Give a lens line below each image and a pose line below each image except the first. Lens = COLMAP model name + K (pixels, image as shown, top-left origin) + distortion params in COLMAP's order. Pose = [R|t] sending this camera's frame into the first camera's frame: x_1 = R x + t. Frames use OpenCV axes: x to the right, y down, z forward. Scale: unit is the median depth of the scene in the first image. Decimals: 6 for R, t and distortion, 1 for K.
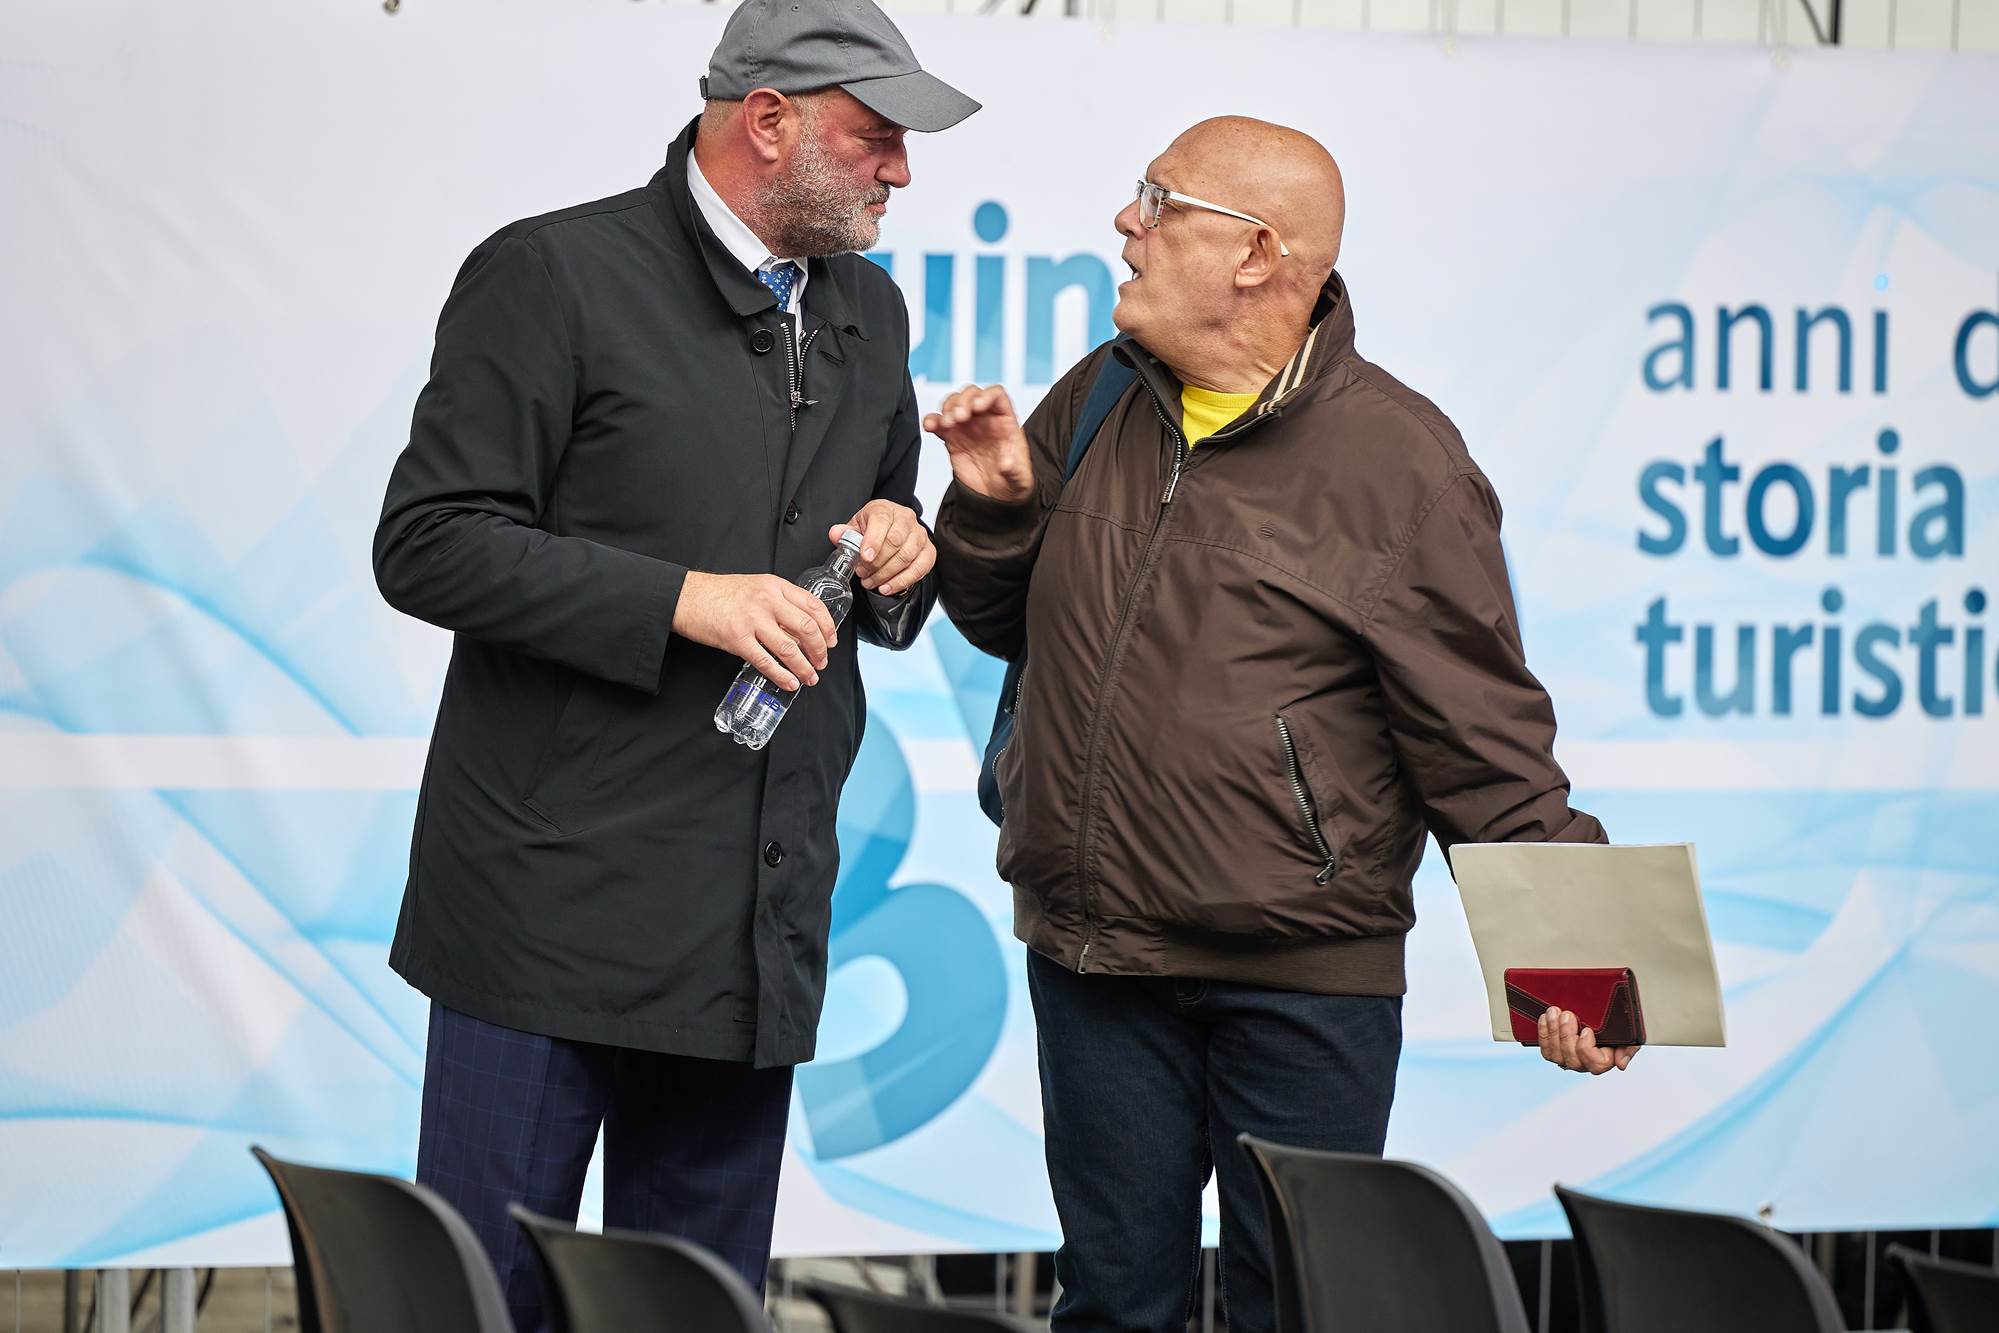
lens RADIAL K [[11911.8, 0, 998.5], [0, 11911.8, 666.7], [0, 0, 1]] dist [0.290266, 0.000000]
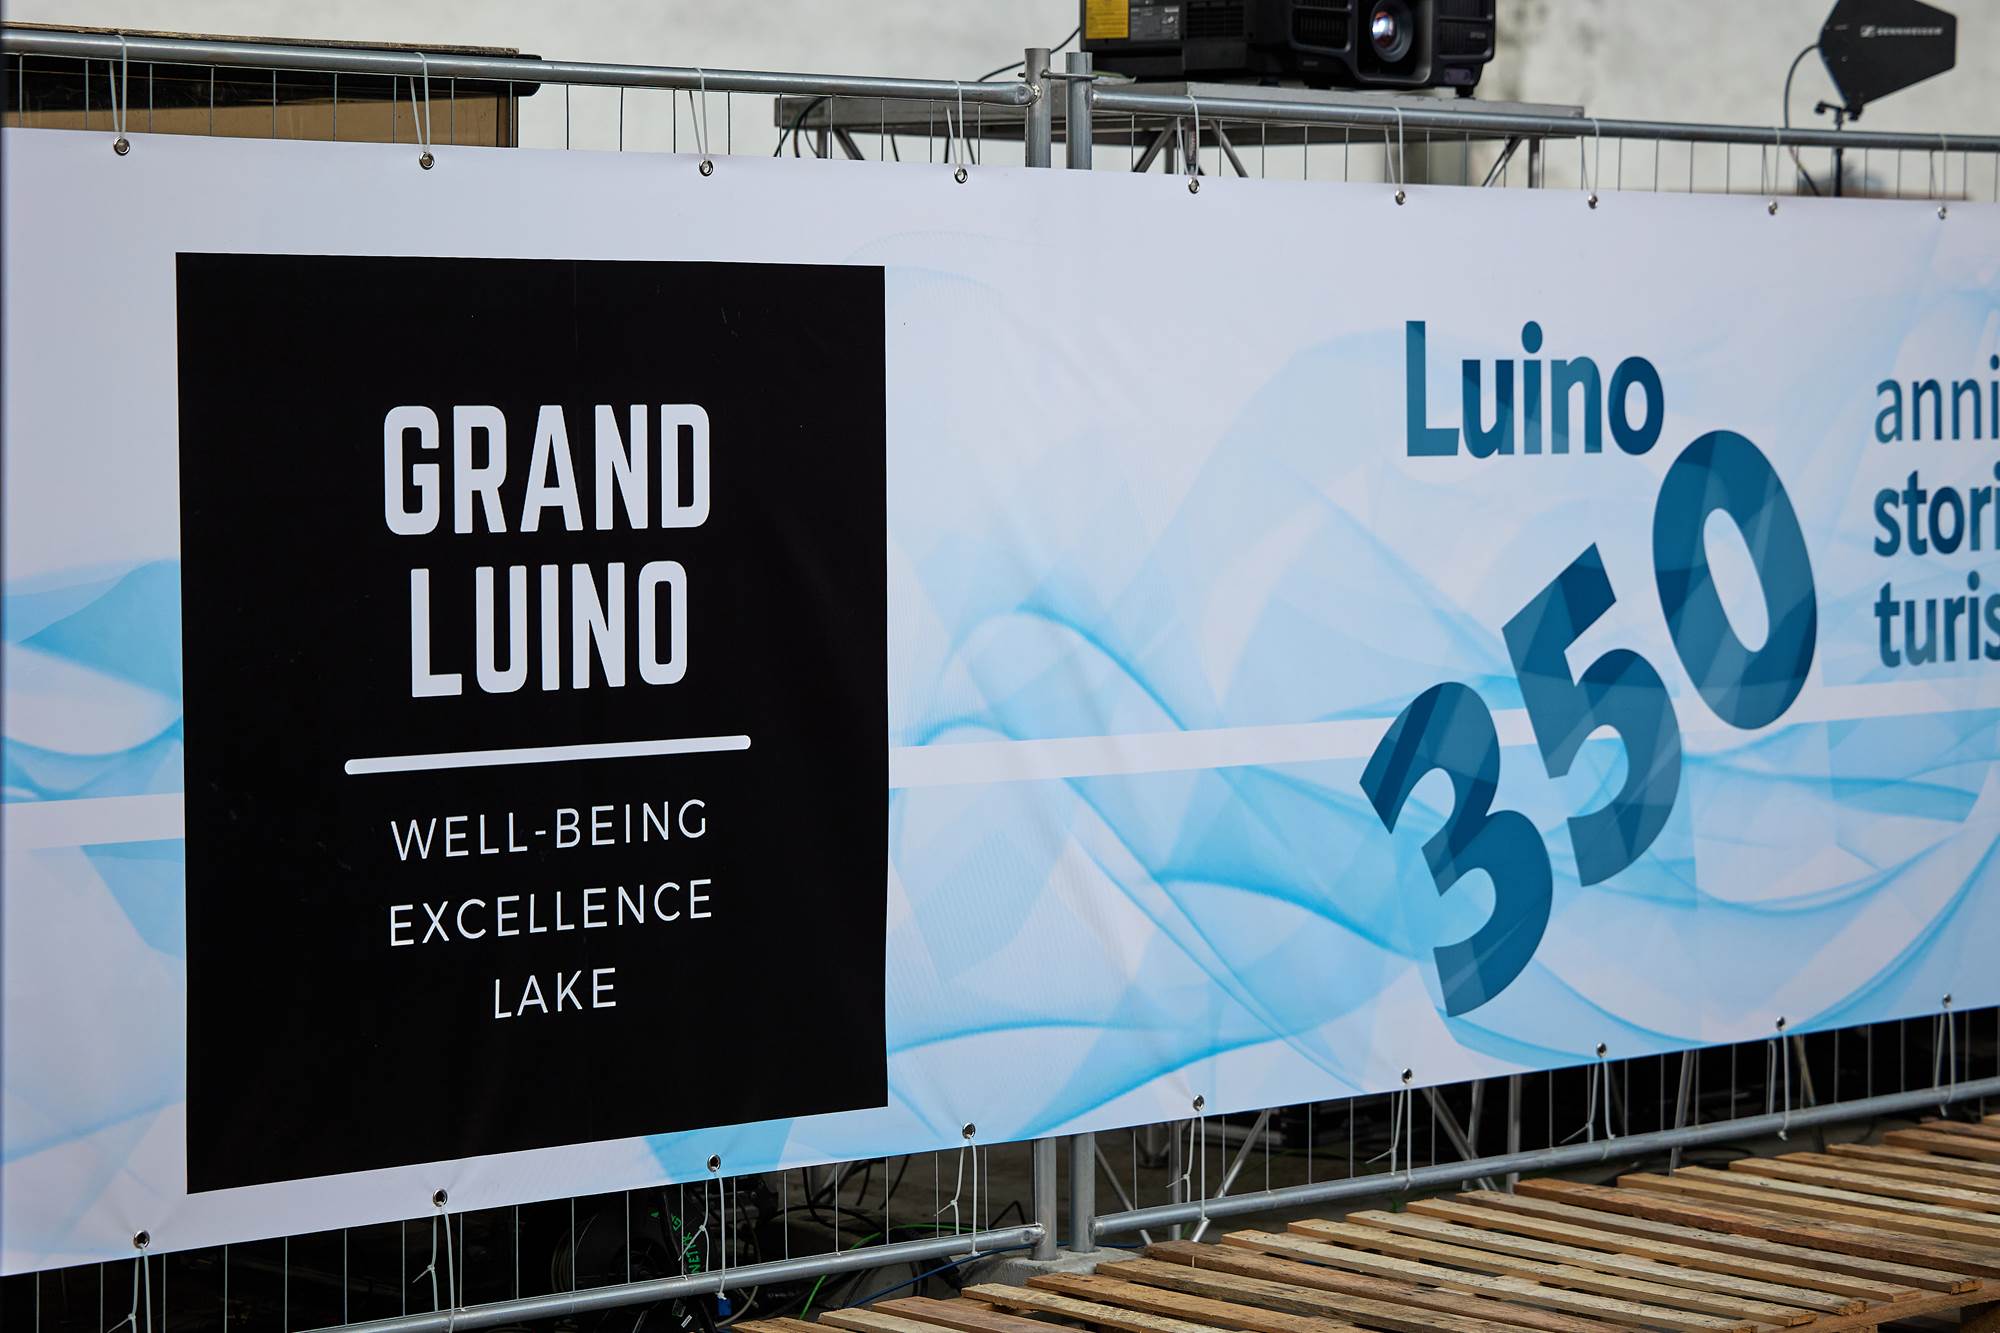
lens RADIAL K [[5310.2, 0, 1008.4], [0, 5310.2, 662.3], [0, 0, 1]] dist [0.125674, 0.000000]
pose [[0.974336, -0.041776, 0.221190, -0.192135], [0.036909, 0.998978, 0.026094, -0.017073], [-0.222054, -0.017261, 0.974882, 0.389512]]
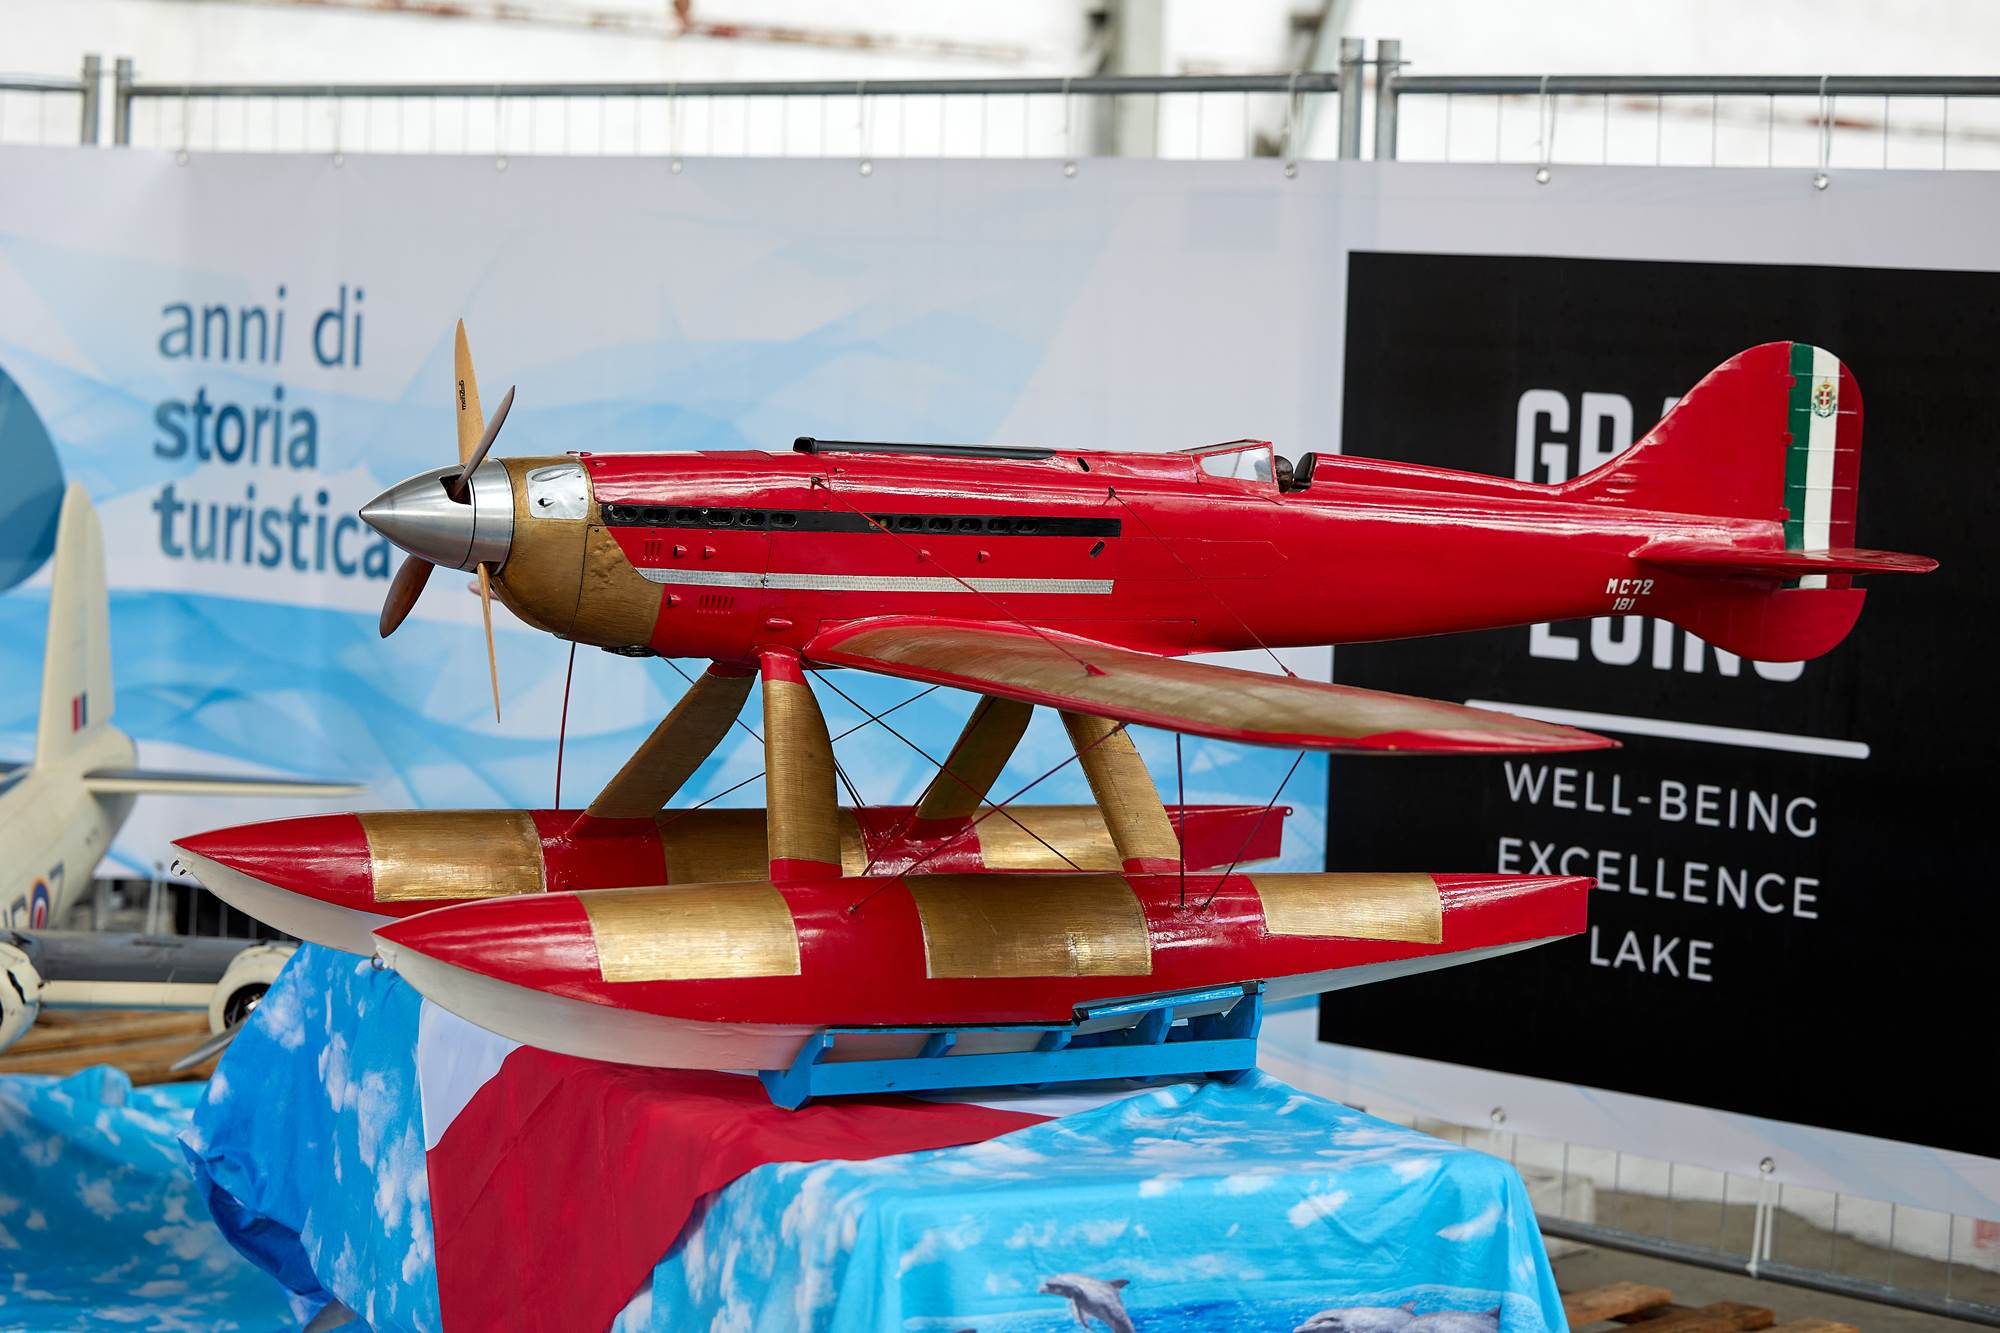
lens RADIAL K [[4864.5, 0, 1003.8], [0, 4864.5, 664.9], [0, 0, 1]] dist [-0.059332, 0.000000]
pose [[0.276881, 0.048621, -0.959673, 0.723844], [-0.074016, 0.996831, 0.029148, -0.008947], [0.958049, 0.062961, 0.279602, 0.921401]]
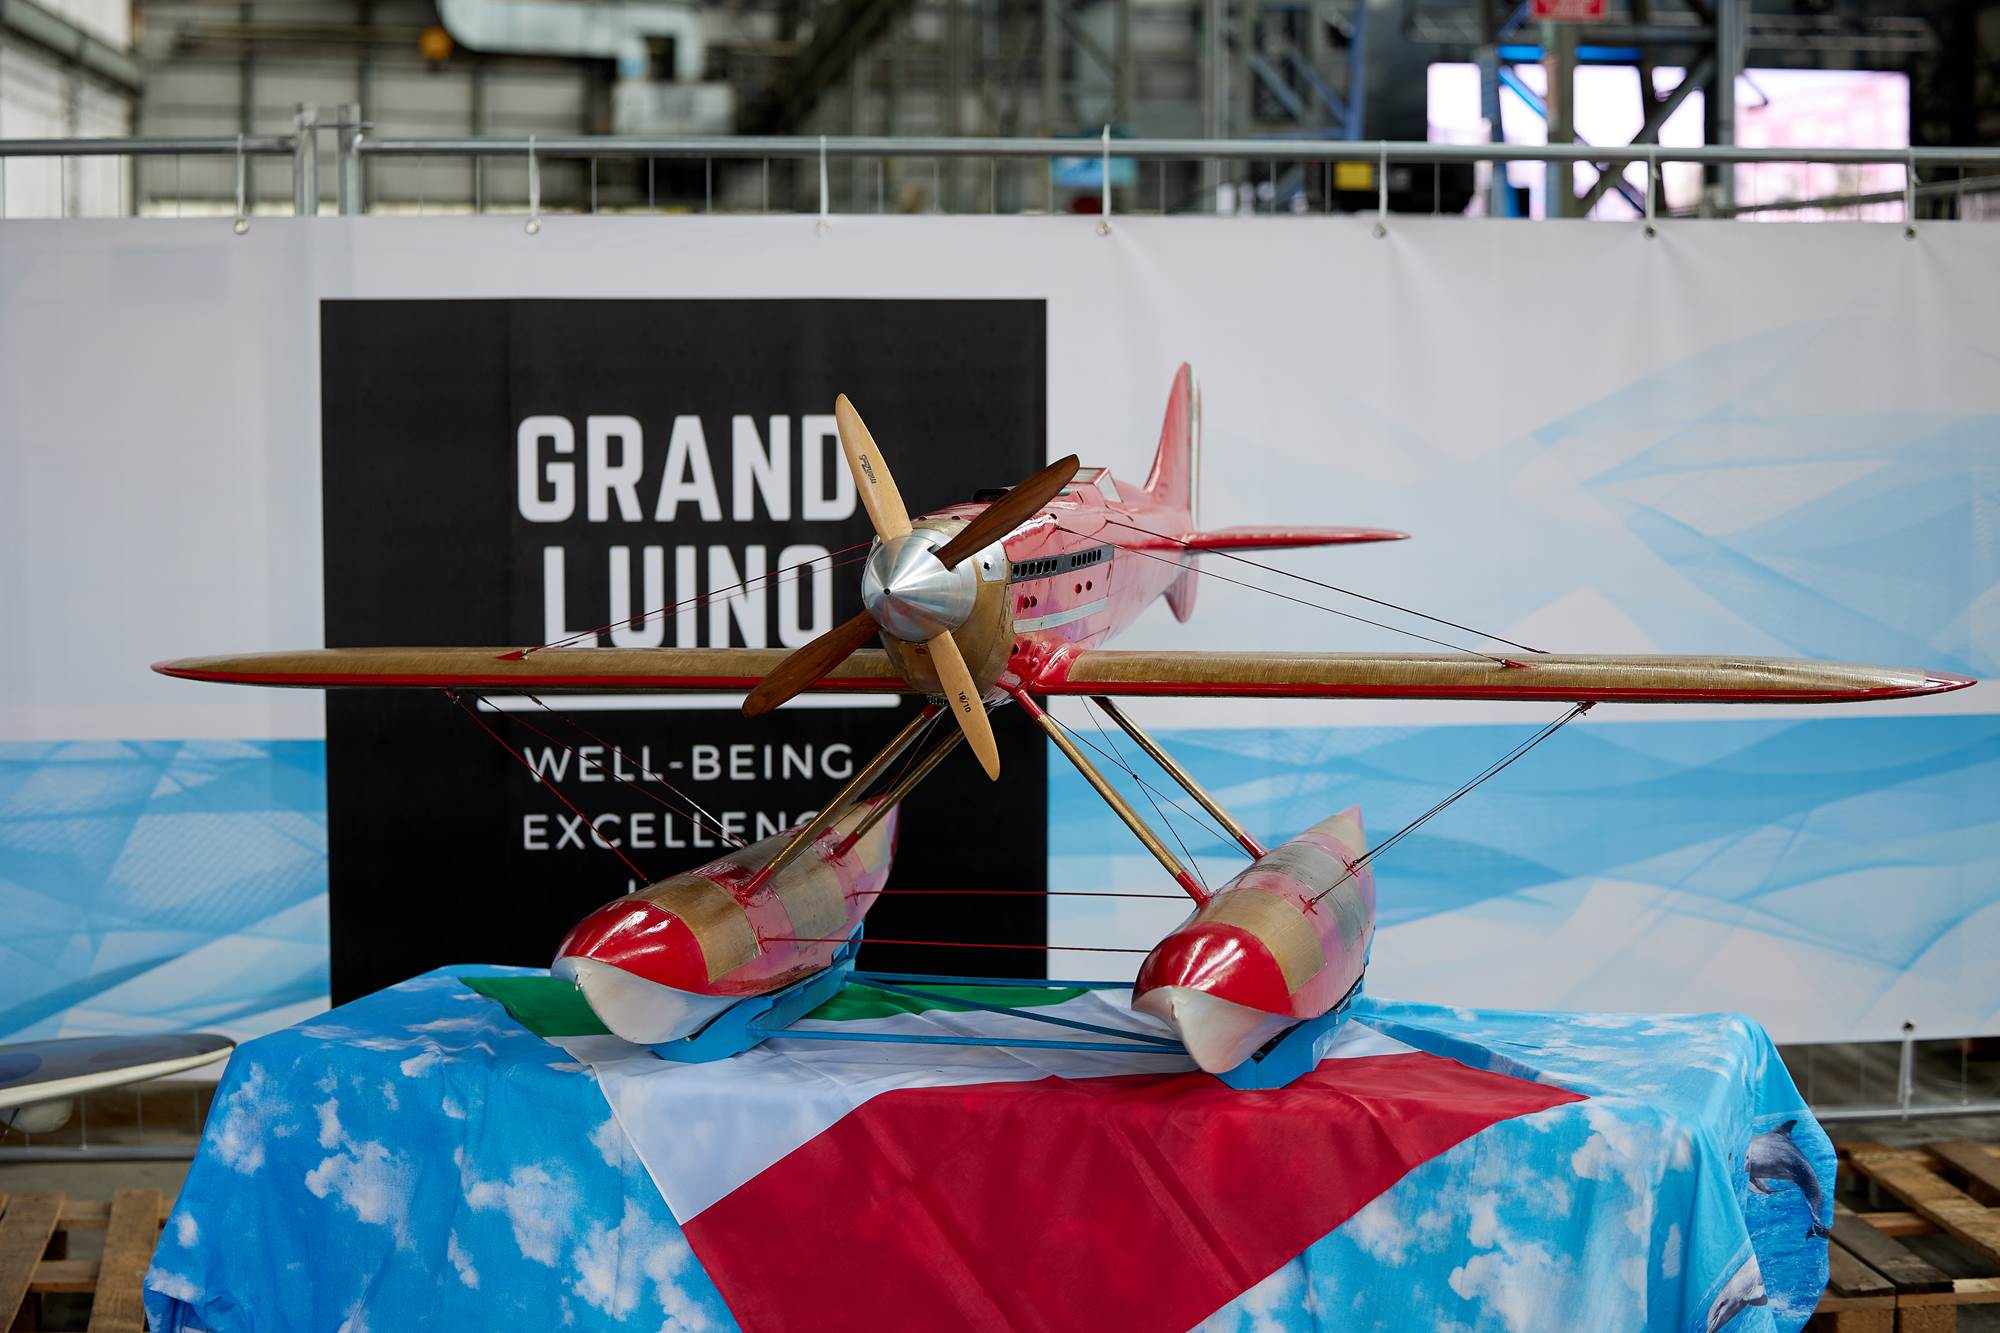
lens RADIAL K [[4060.4, 0, 995.2], [0, 4060.4, 666.8], [0, 0, 1]] dist [-0.252645, 0.000000]
pose [[0.935987, -0.005275, -0.351995, 0.281922], [0.012928, 0.999728, 0.019394, -0.003775], [0.351797, -0.022703, 0.935801, 0.517312]]
